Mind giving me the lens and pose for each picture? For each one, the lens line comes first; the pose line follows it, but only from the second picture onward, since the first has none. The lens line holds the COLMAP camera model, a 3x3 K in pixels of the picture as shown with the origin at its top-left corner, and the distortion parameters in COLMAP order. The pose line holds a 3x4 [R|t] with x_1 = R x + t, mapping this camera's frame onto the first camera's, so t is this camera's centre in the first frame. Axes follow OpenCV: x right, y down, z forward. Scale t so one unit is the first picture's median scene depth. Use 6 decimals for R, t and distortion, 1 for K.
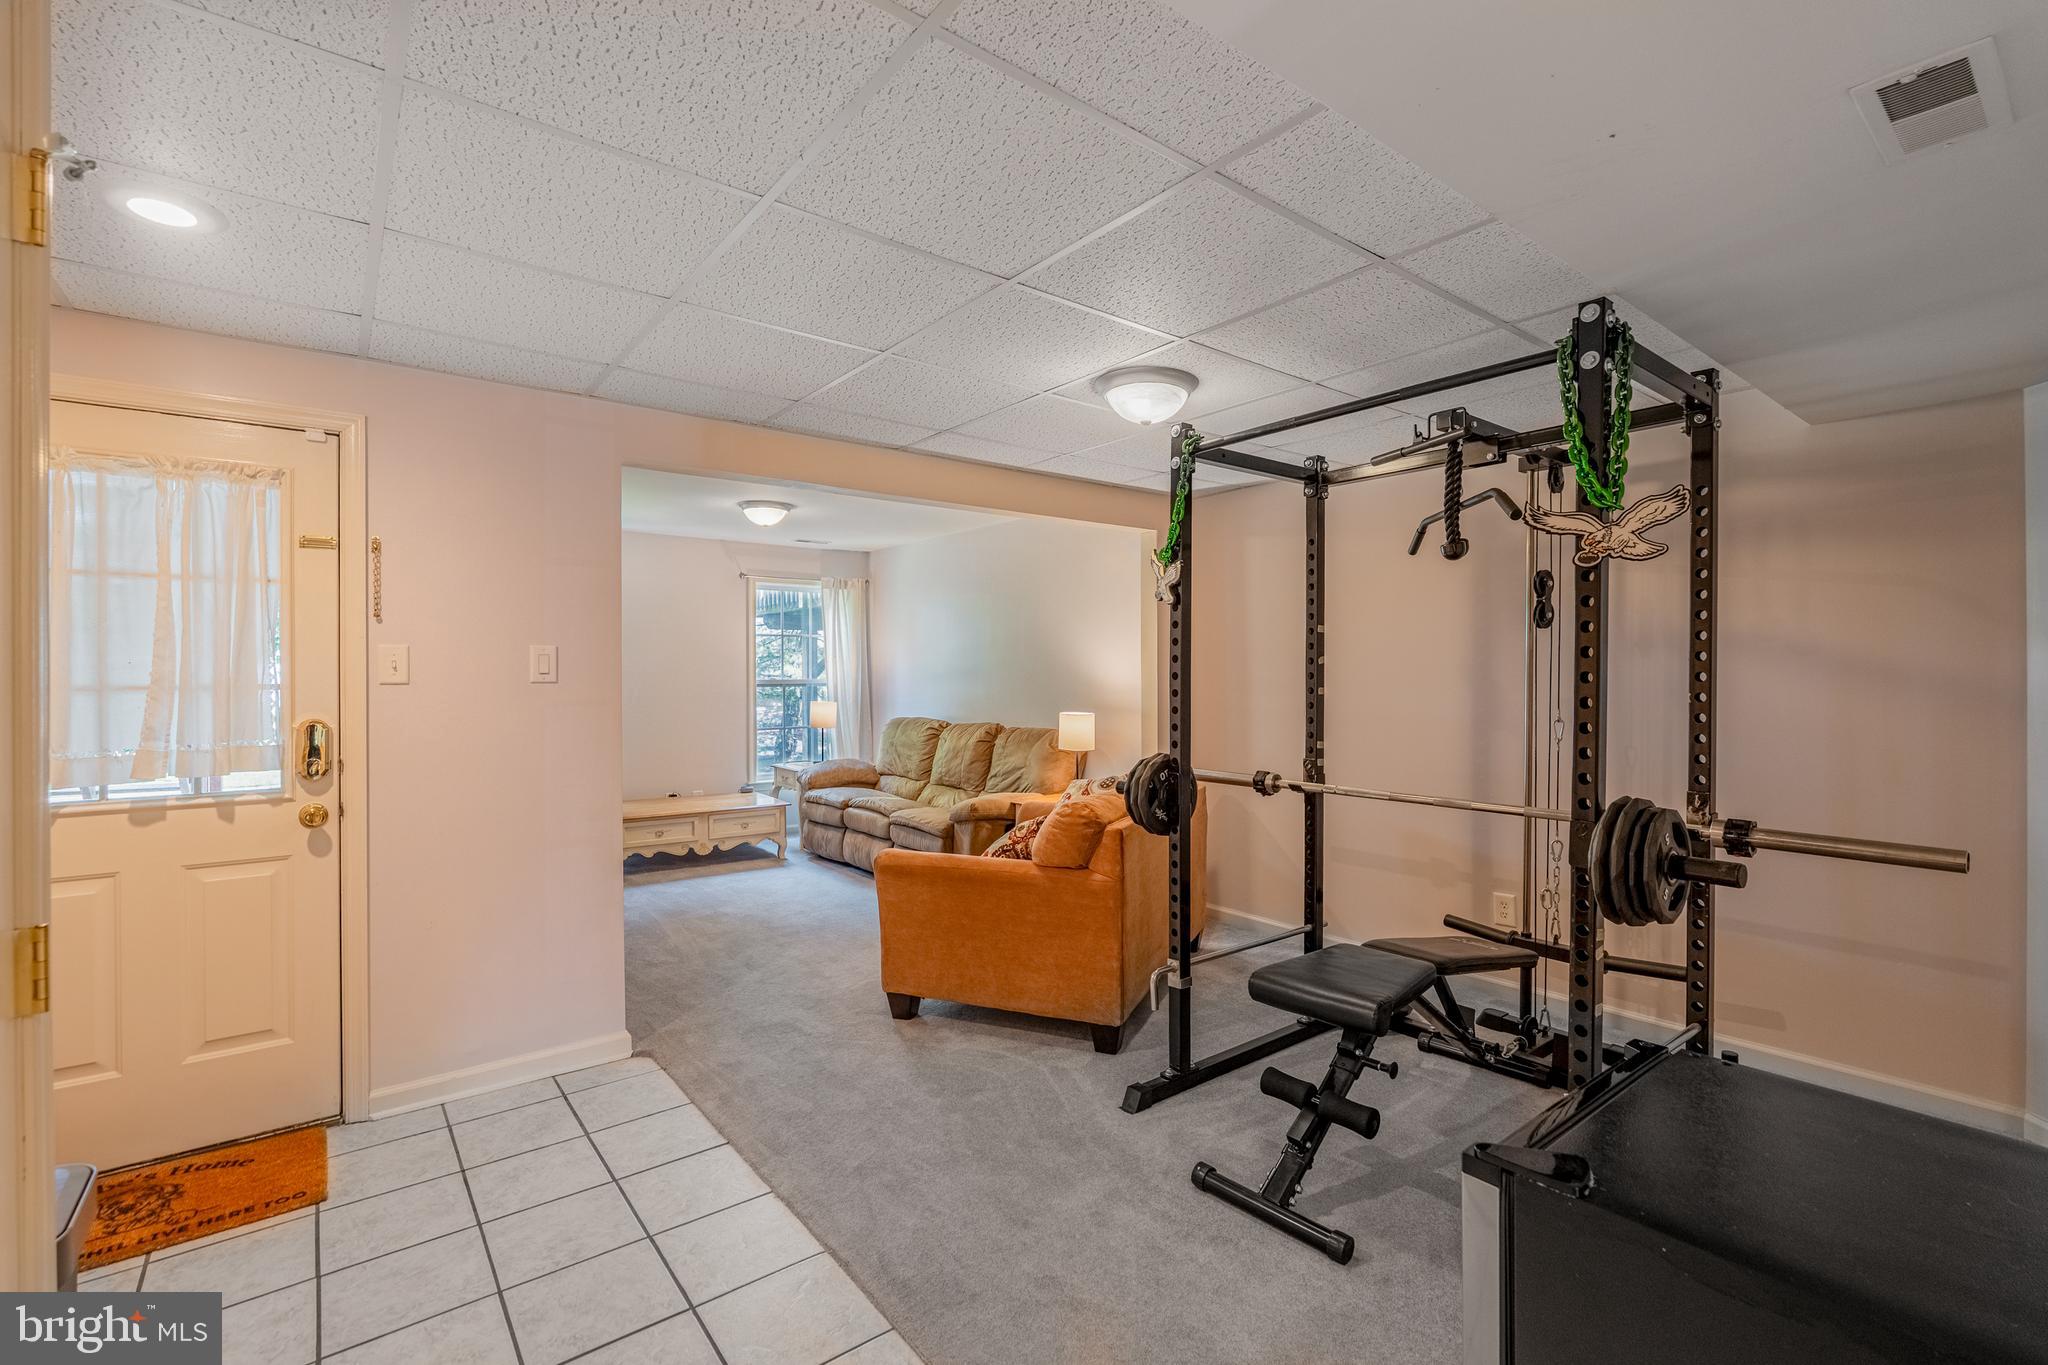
lens RADIAL K [[899.6, 0, 1035.6], [0, 899.6, 681.4], [0, 0, 1]] dist [-0.003866, 0.001098]
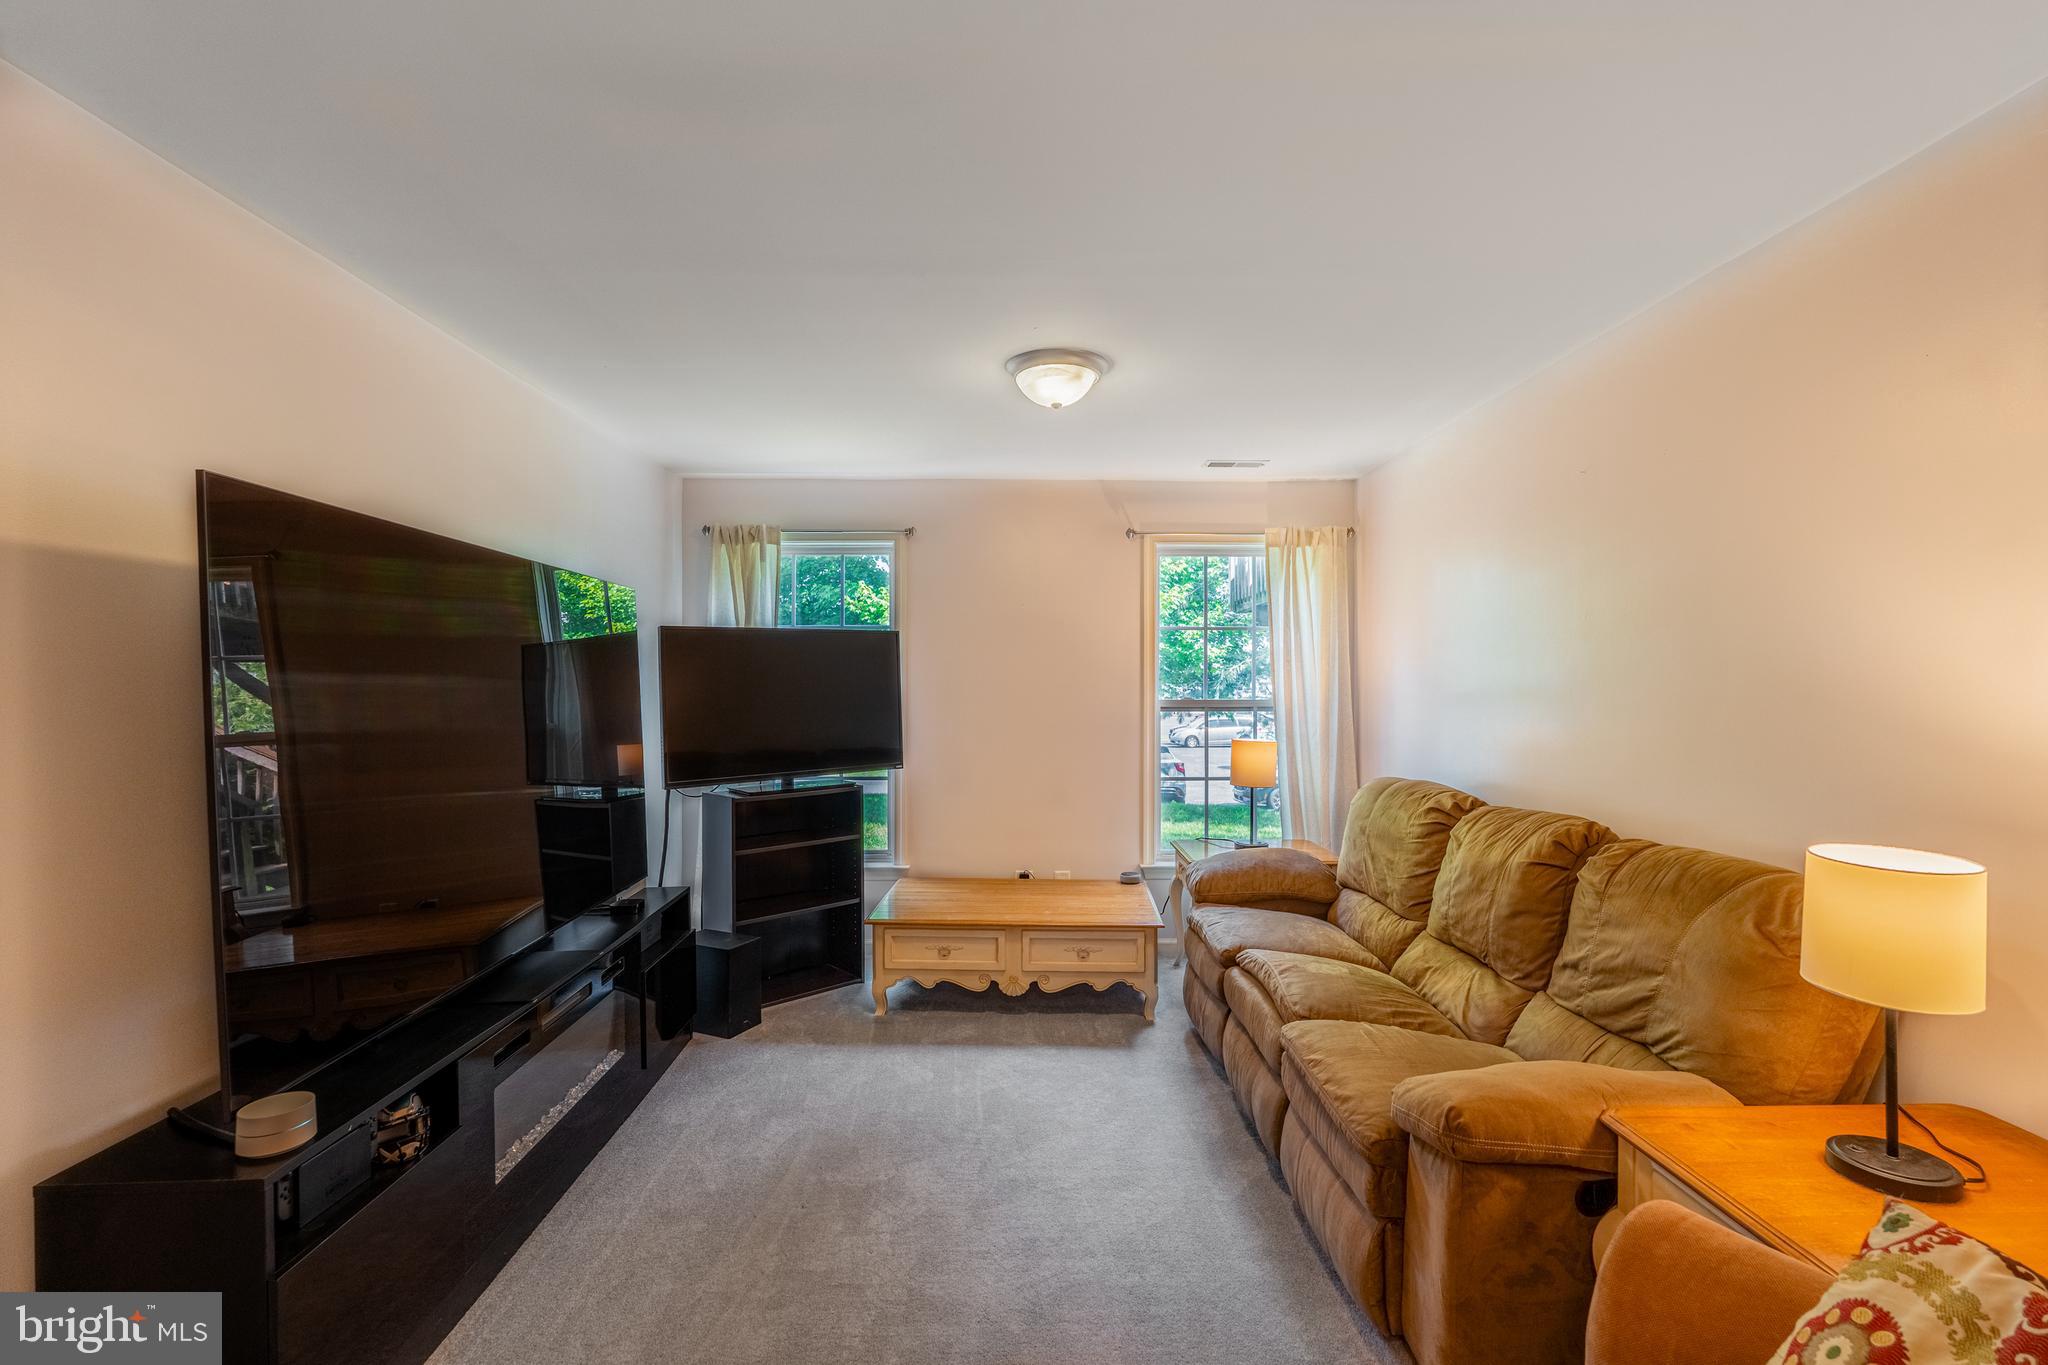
lens RADIAL K [[899.6, 0, 1051.4], [0, 899.6, 689.0], [0, 0, 1]] dist [-0.003866, 0.001098]
pose [[0.802618, 0.009016, -0.596426, 0.003177], [-0.013568, 0.999903, -0.003144, -0.007911], [0.596340, 0.010615, 0.802662, 0.529978]]
